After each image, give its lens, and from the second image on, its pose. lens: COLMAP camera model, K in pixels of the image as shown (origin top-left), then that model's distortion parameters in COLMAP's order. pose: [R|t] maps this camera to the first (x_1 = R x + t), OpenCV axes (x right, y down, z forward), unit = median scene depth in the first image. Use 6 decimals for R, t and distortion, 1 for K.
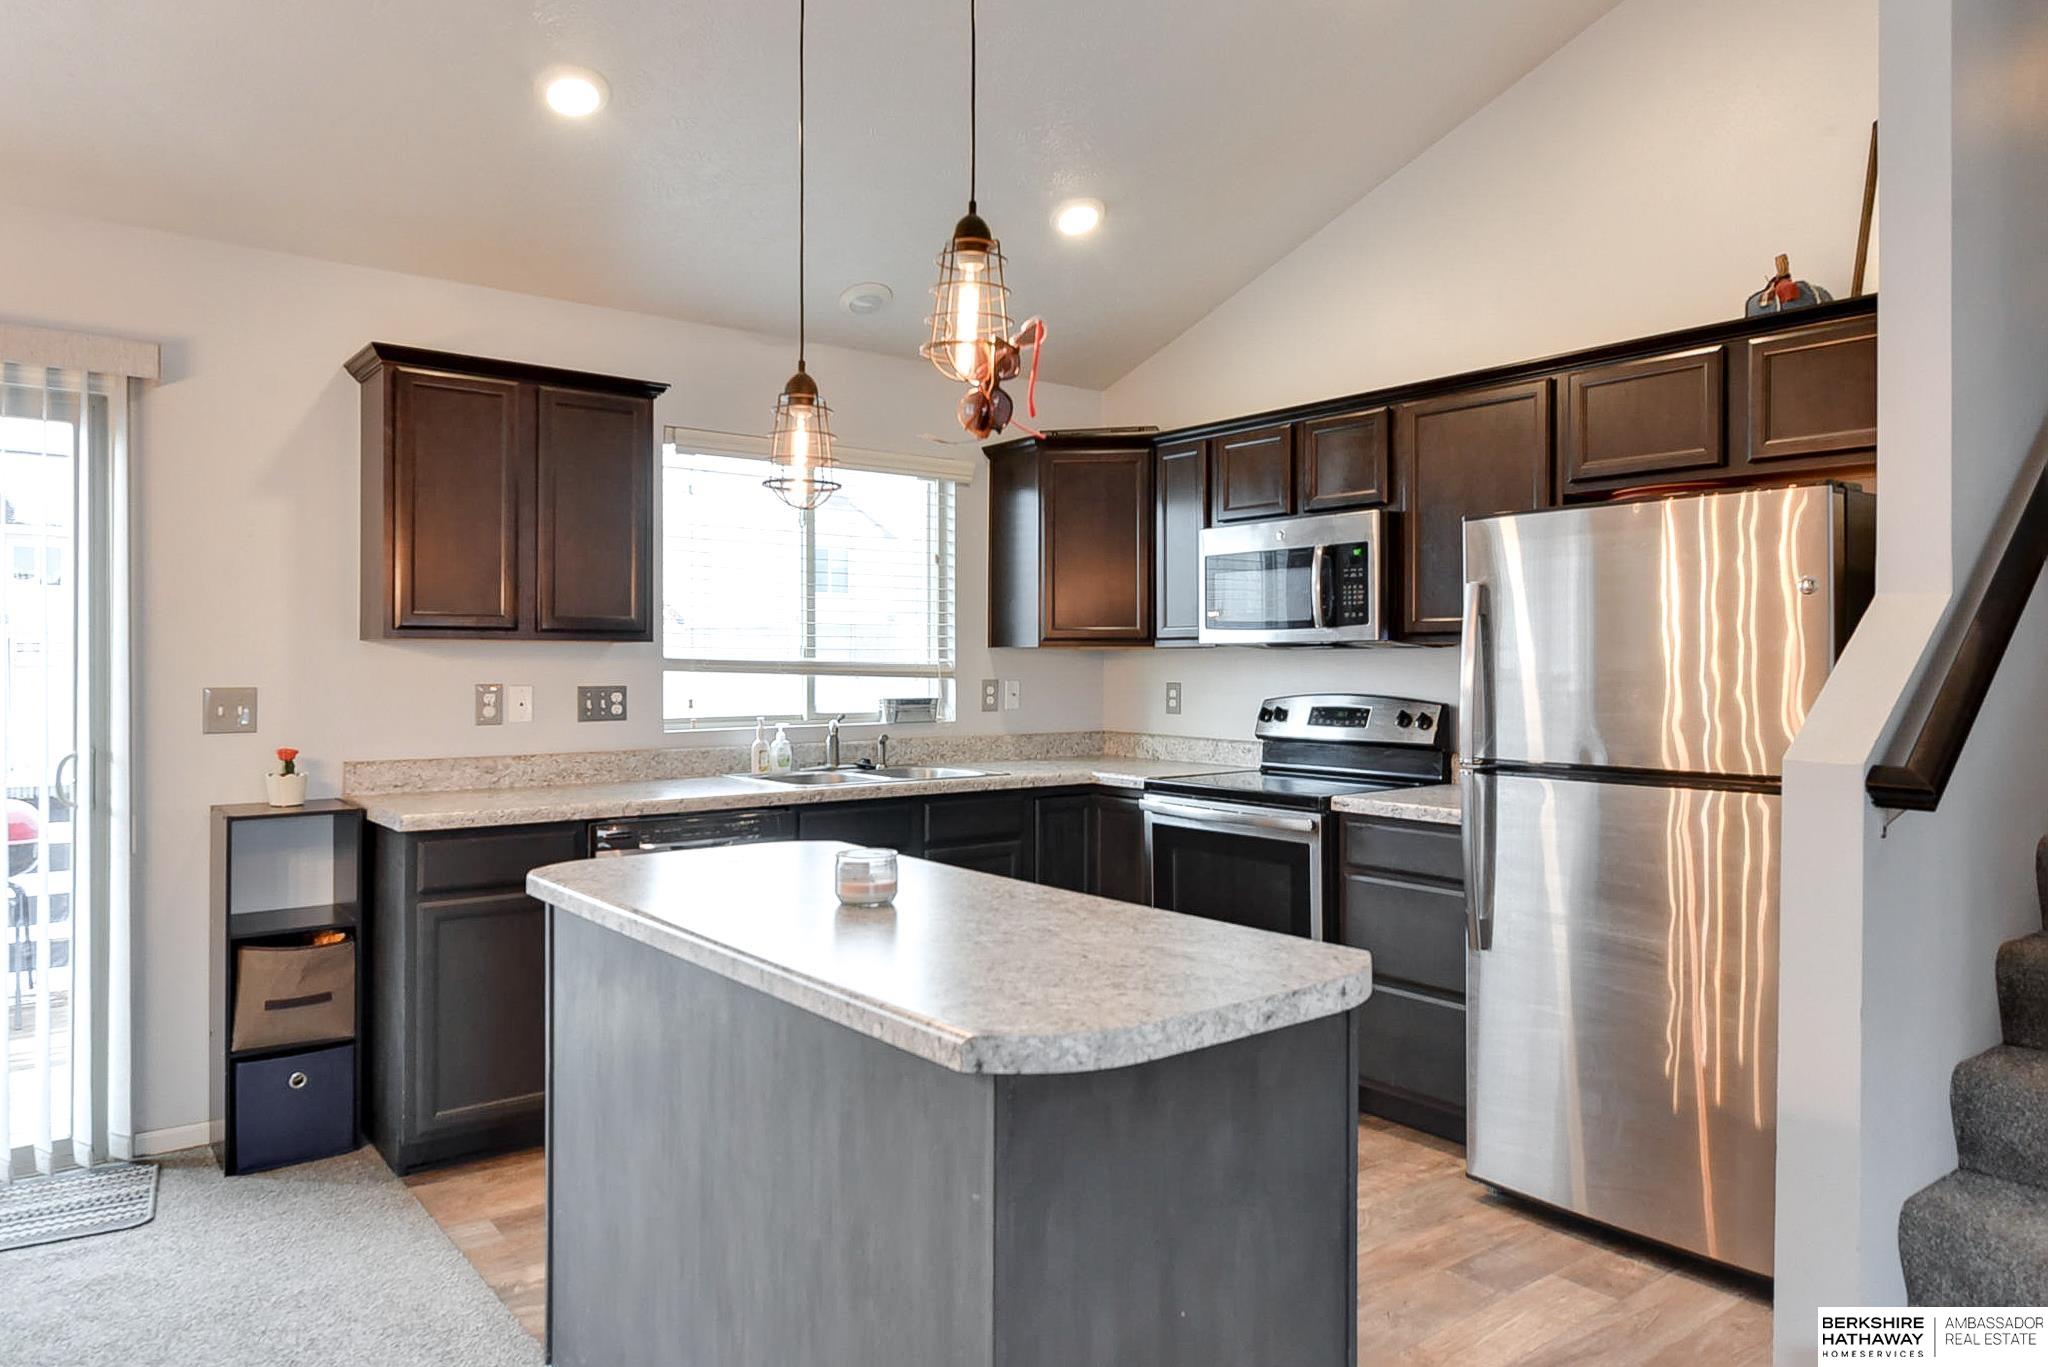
lens RADIAL K [[1320.2, 0, 1007.6], [0, 1320.2, 662.5], [0, 0, 1]] dist [0.003944, -0.000012]
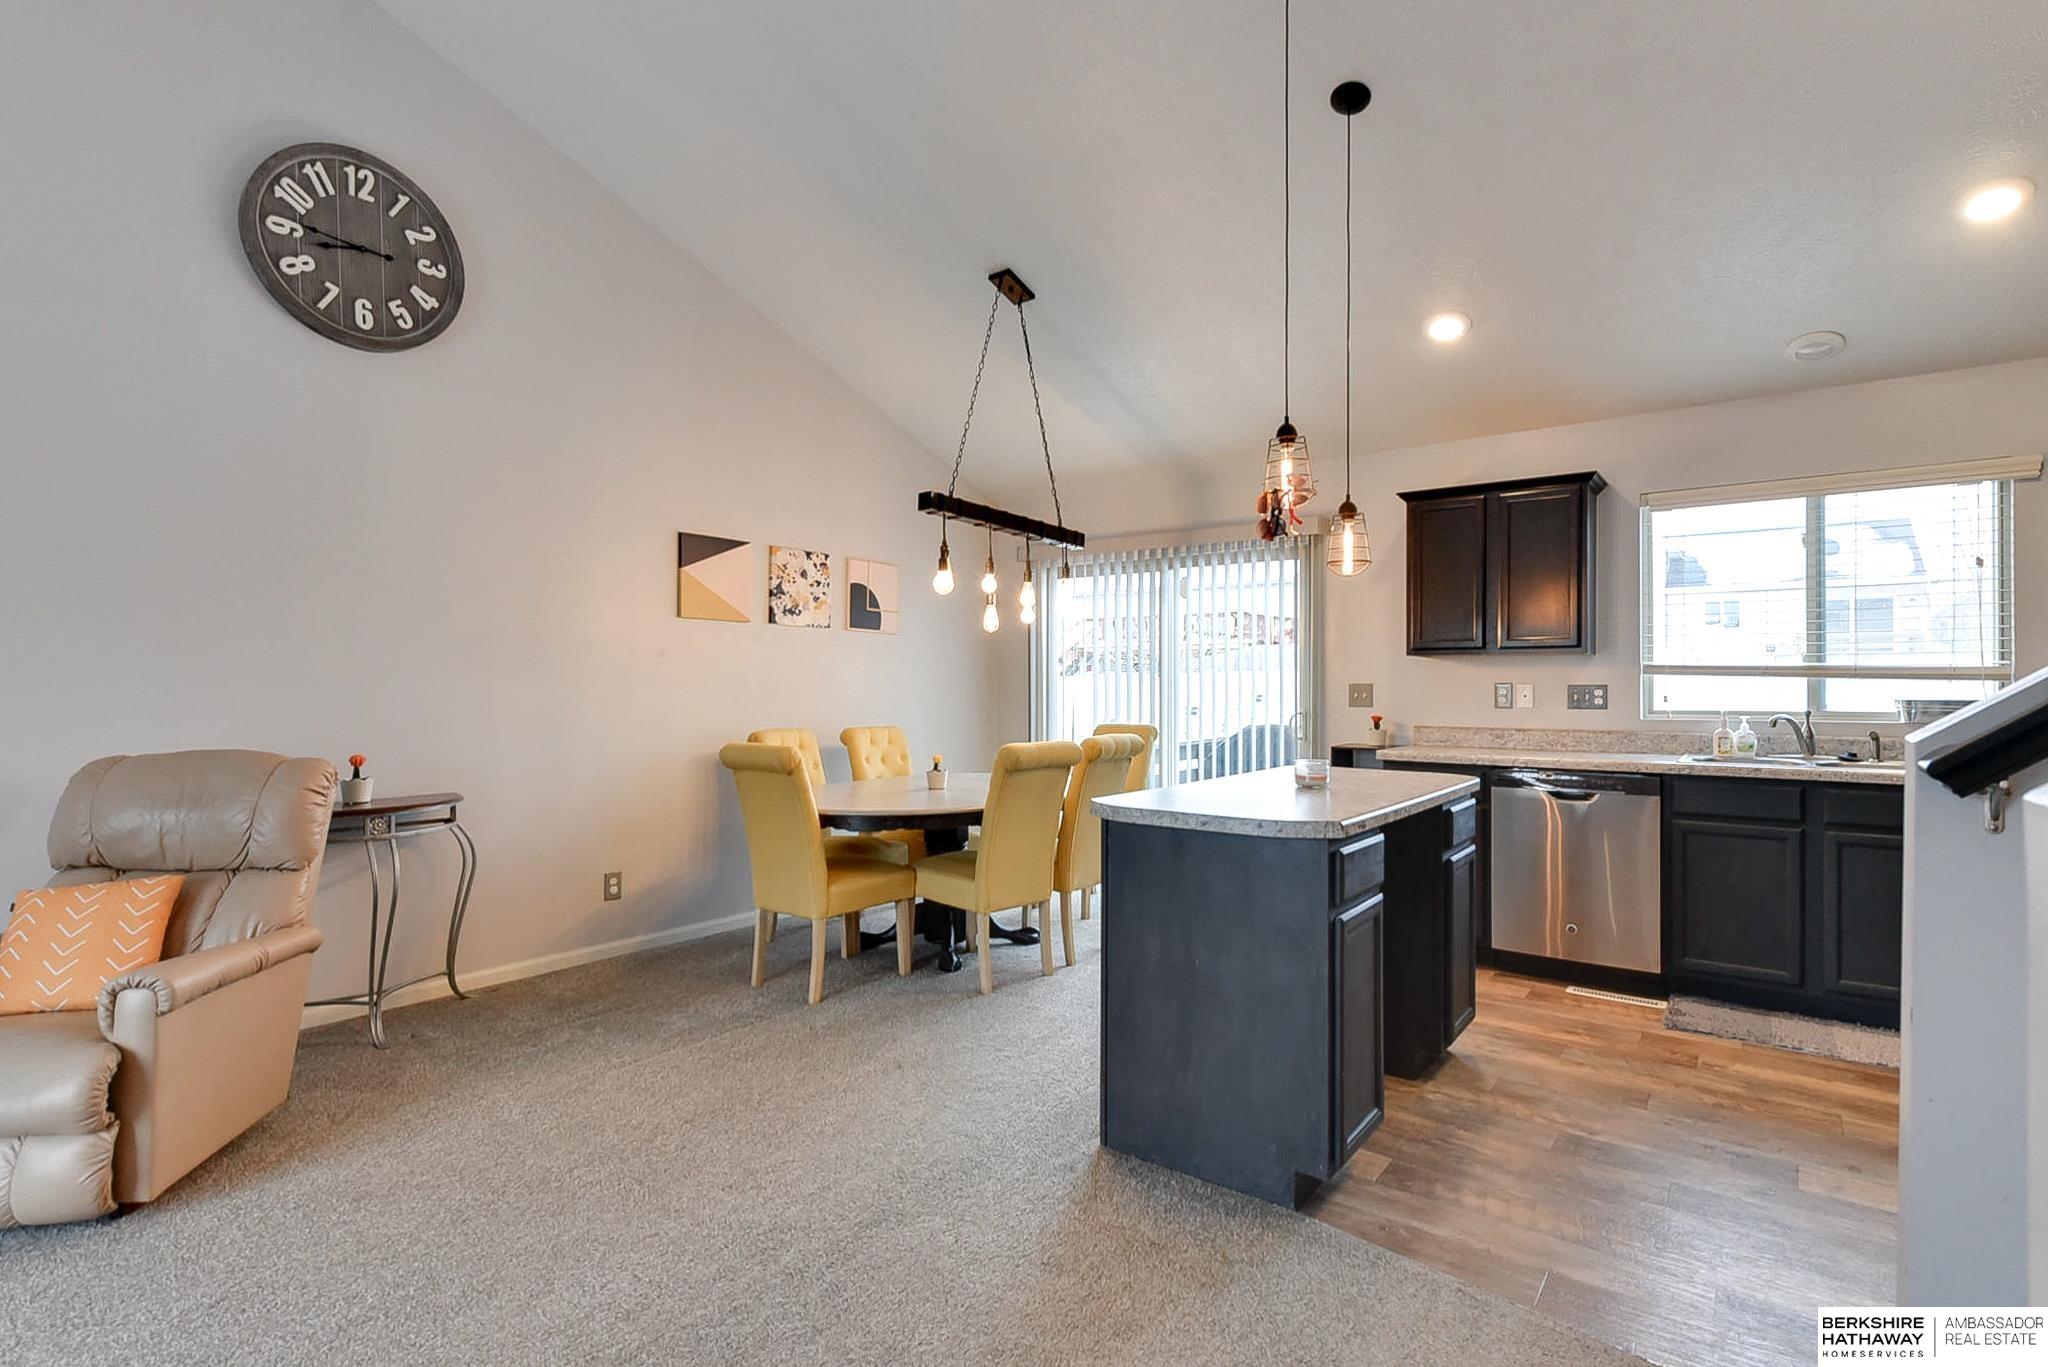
lens RADIAL K [[987.6, 0, 1006.1], [0, 987.6, 683.0], [0, 0, 1]] dist [0.004979, -0.001479]
pose [[0.244845, -0.003794, -0.969555, 0.568258], [-0.000732, 0.999991, -0.004098, 0.020085], [0.969562, 0.001713, 0.244841, 0.115915]]
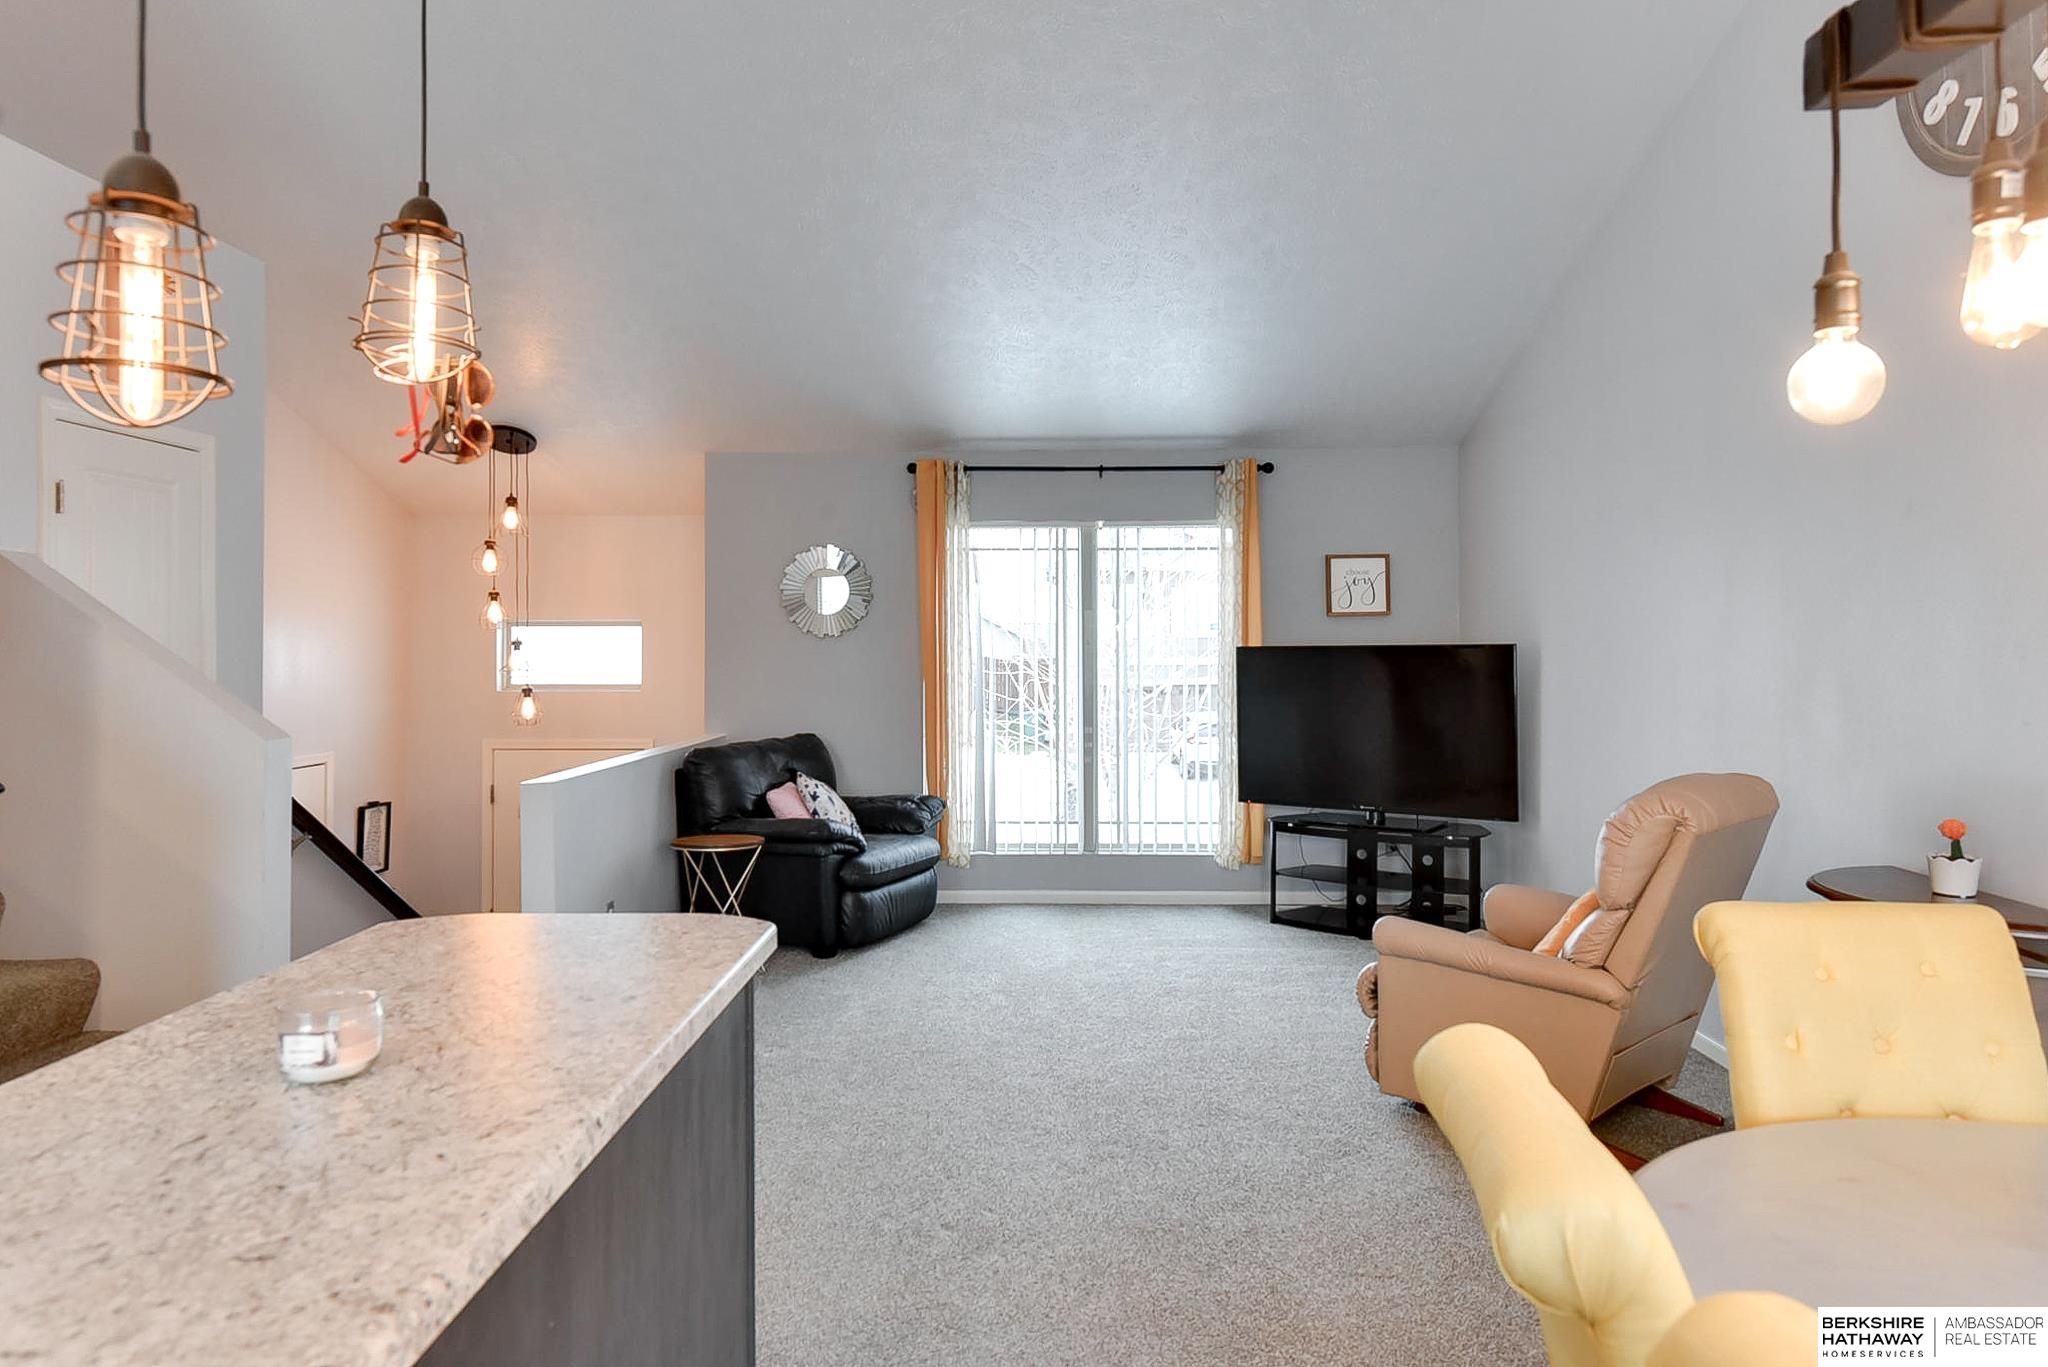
lens RADIAL K [[1271.8, 0, 1016.6], [0, 1271.8, 637.5], [0, 0, 1]] dist [0.009479, -0.002146]
pose [[-0.768531, 0.005870, 0.639786, -0.395945], [0.002642, 0.999979, -0.006000, -0.017516], [-0.639807, -0.002921, -0.768530, 0.632447]]
